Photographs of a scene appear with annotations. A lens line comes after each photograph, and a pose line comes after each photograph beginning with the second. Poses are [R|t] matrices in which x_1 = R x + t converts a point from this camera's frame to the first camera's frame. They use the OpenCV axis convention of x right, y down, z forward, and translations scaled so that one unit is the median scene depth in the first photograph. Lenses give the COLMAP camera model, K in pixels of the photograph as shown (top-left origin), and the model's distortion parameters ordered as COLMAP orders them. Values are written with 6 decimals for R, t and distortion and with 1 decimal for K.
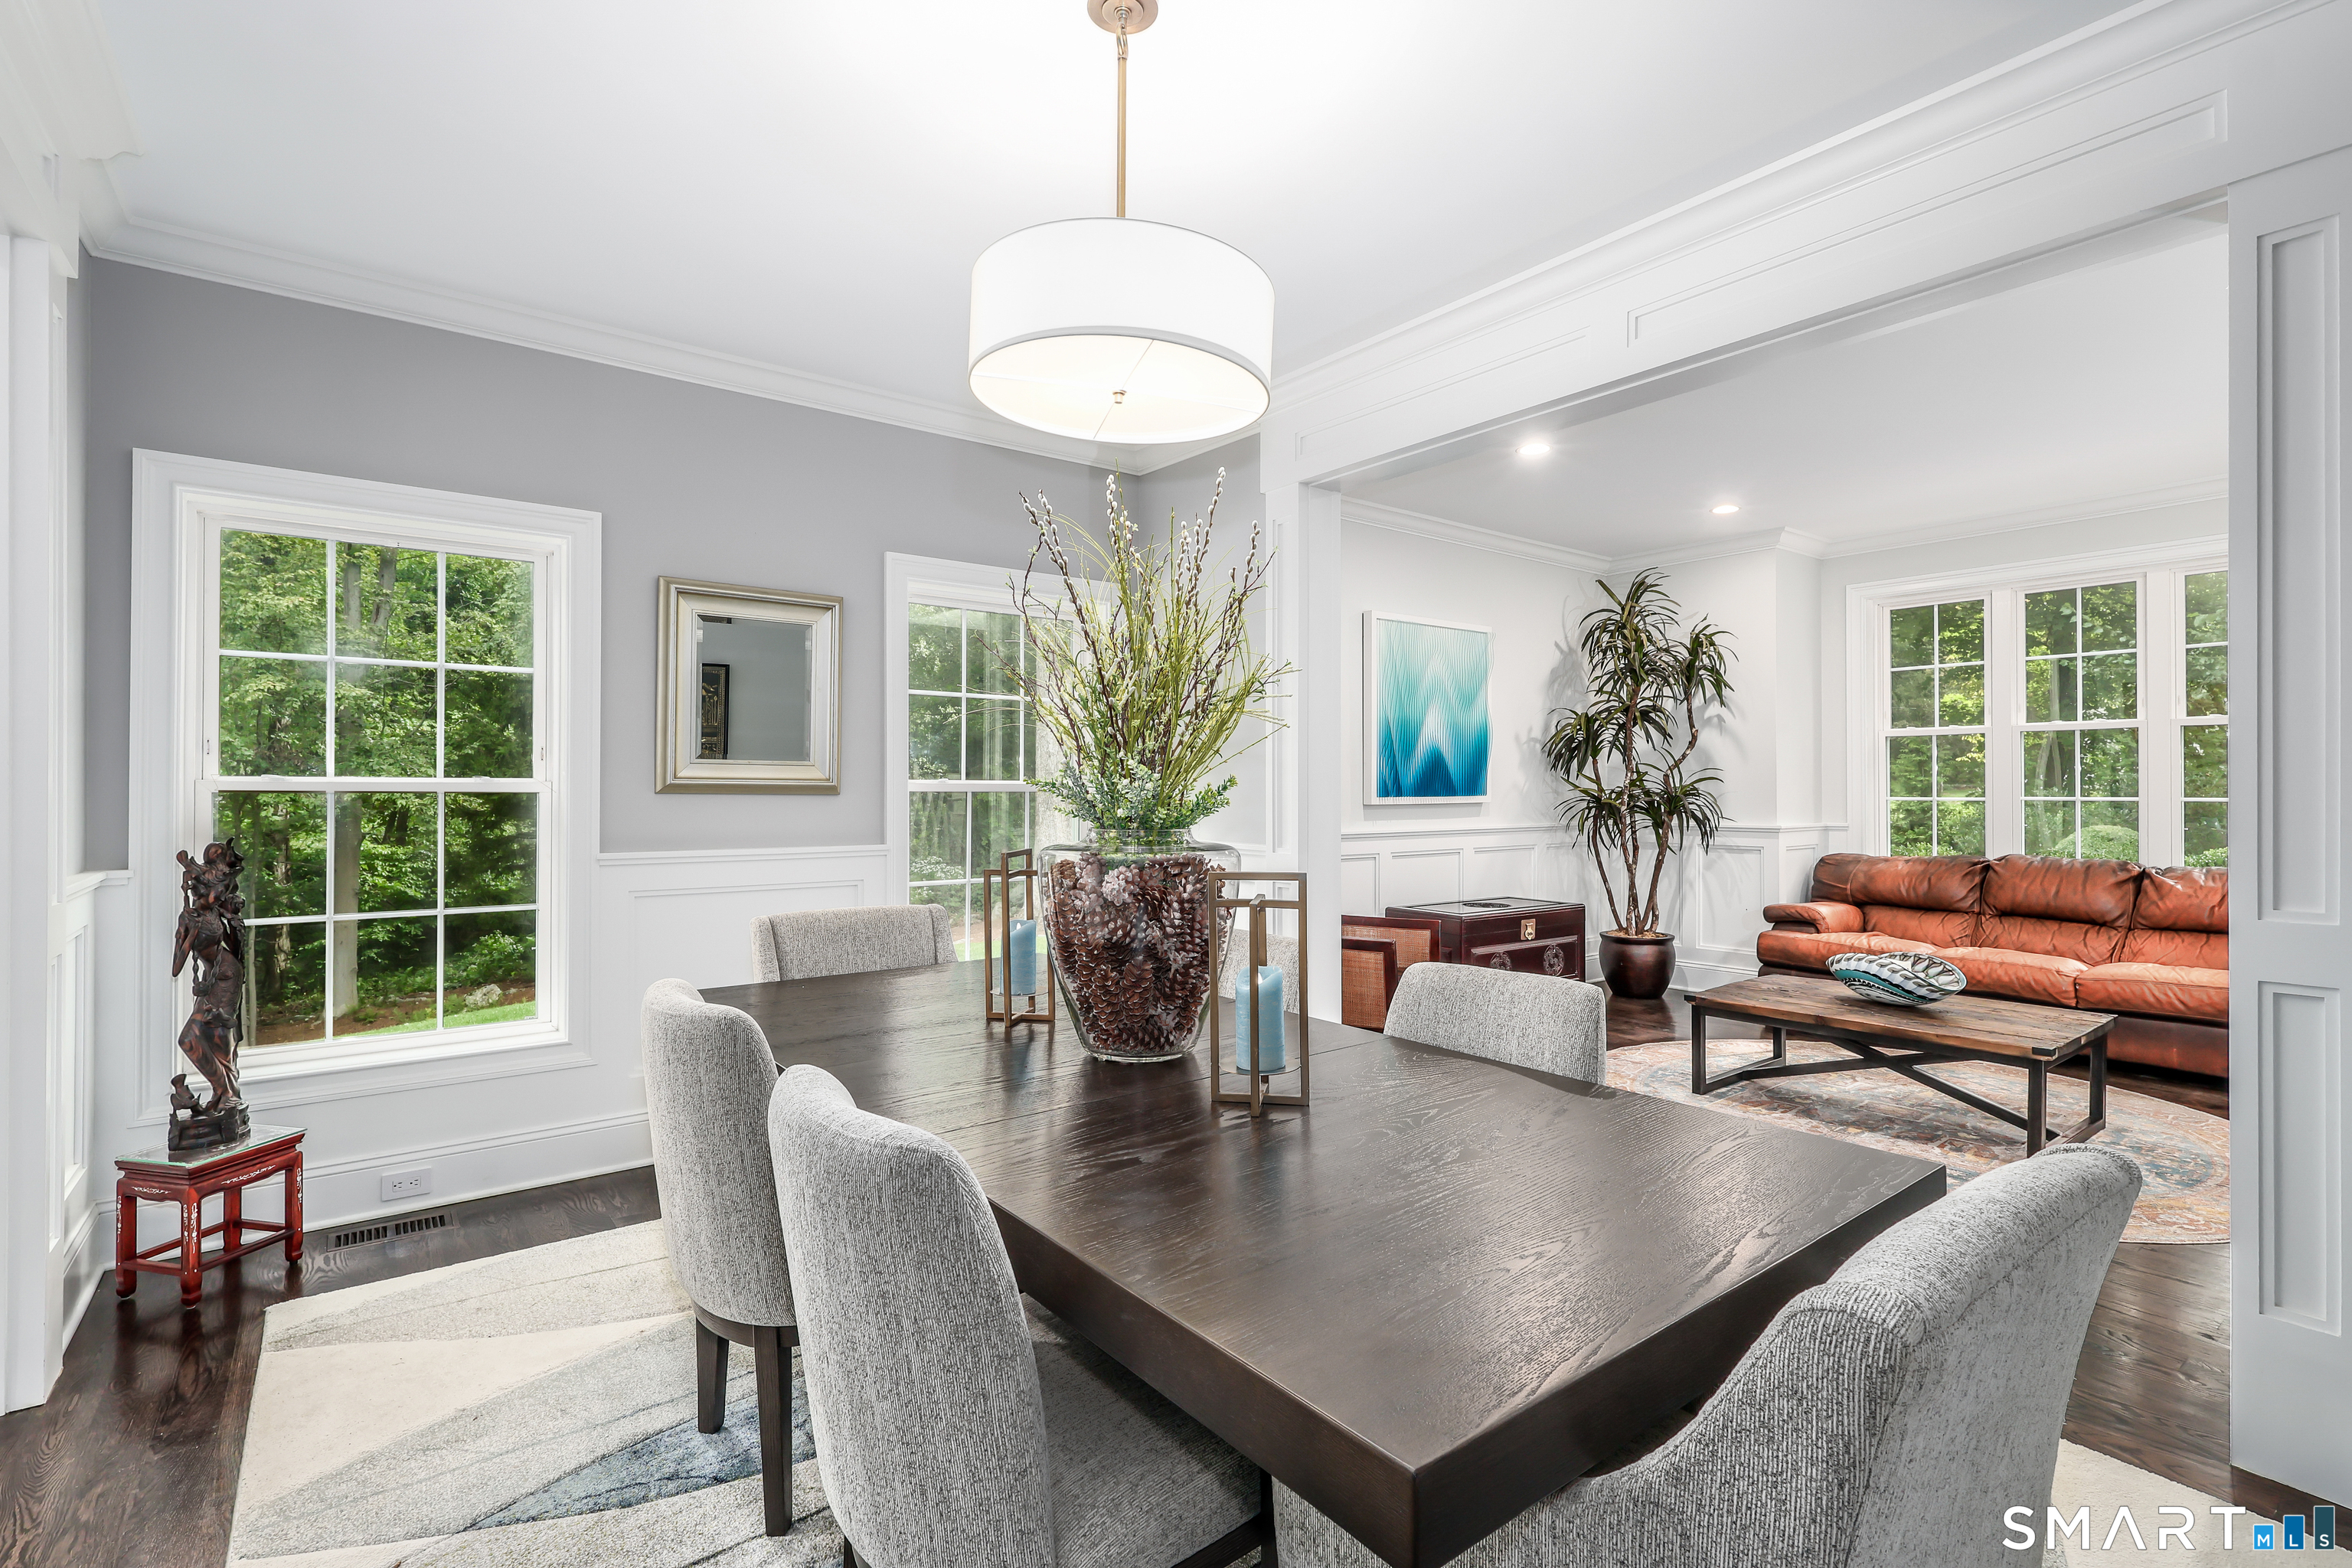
lens RADIAL K [[1115.5, 0, 1184.5], [0, 1115.5, 776.3], [0, 0, 1]] dist [0.000975, 0.000038]
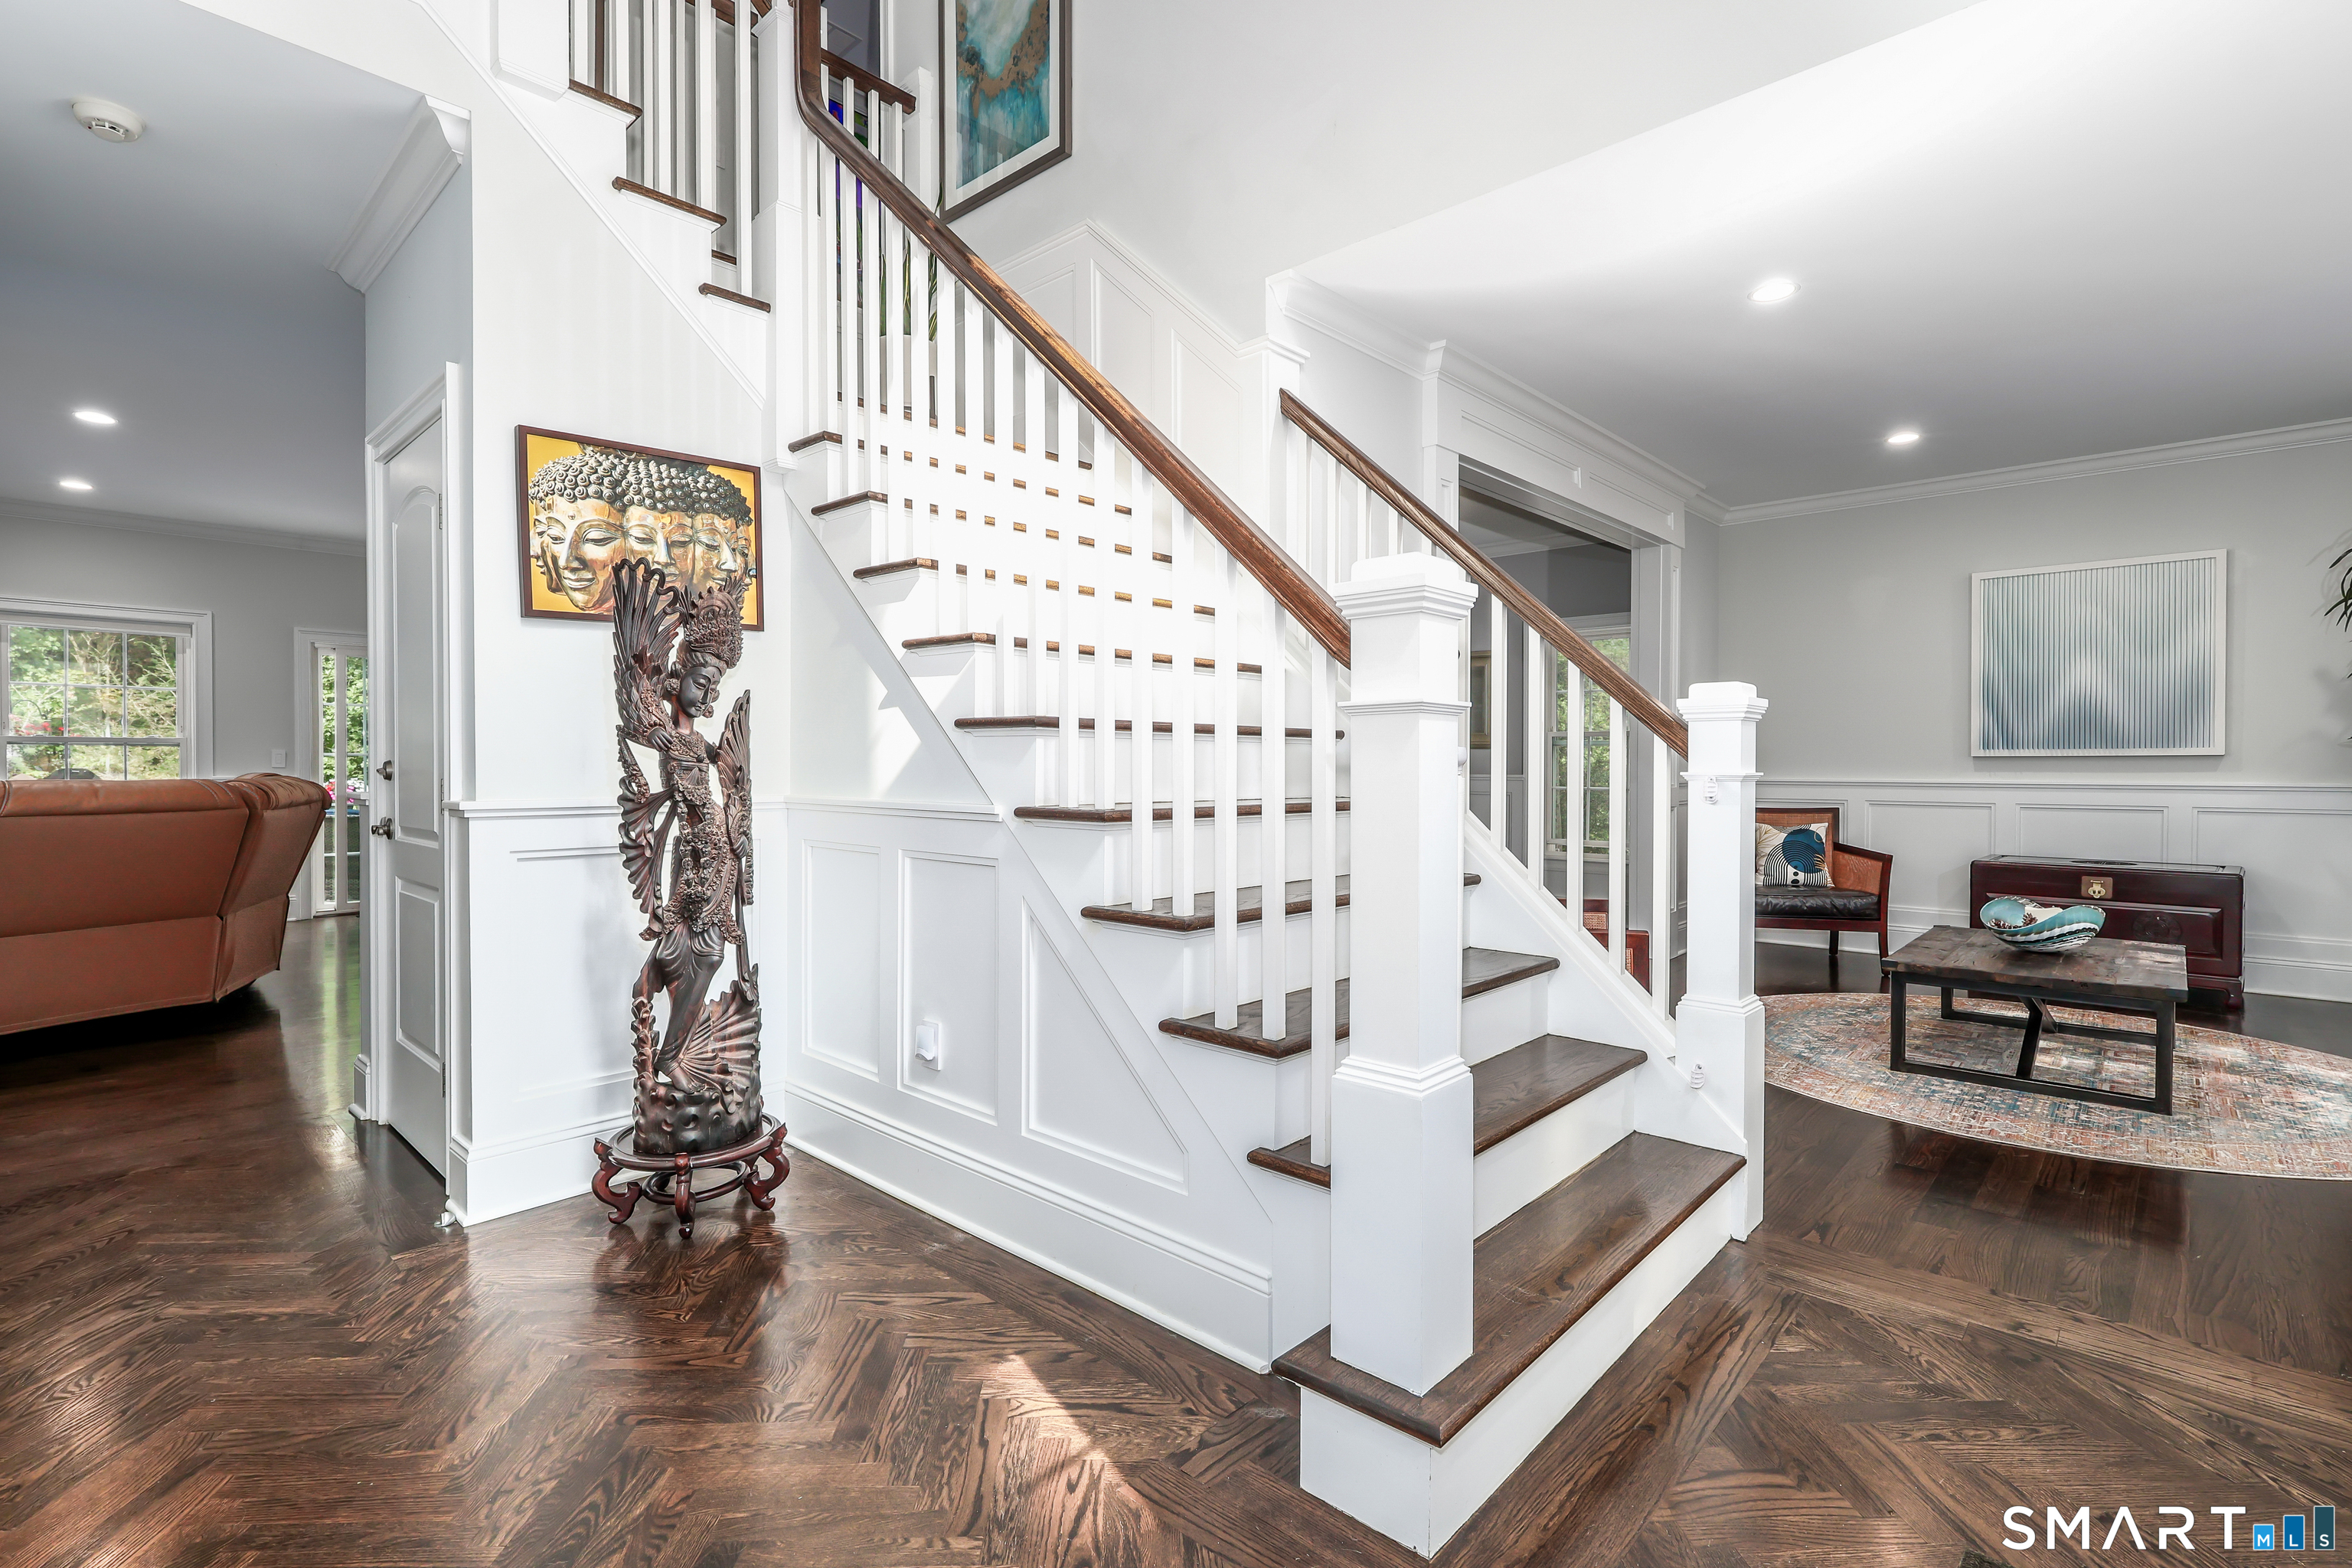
lens RADIAL K [[1095.5, 0, 1160.0], [0, 1095.5, 784.3], [0, 0, 1]] dist [0.001832, -0.000571]
pose [[0.138505, 0.018513, -0.990189, 1.092101], [0.008090, 0.999771, 0.019824, 0.024997], [0.990329, -0.010757, 0.138323, 0.086566]]
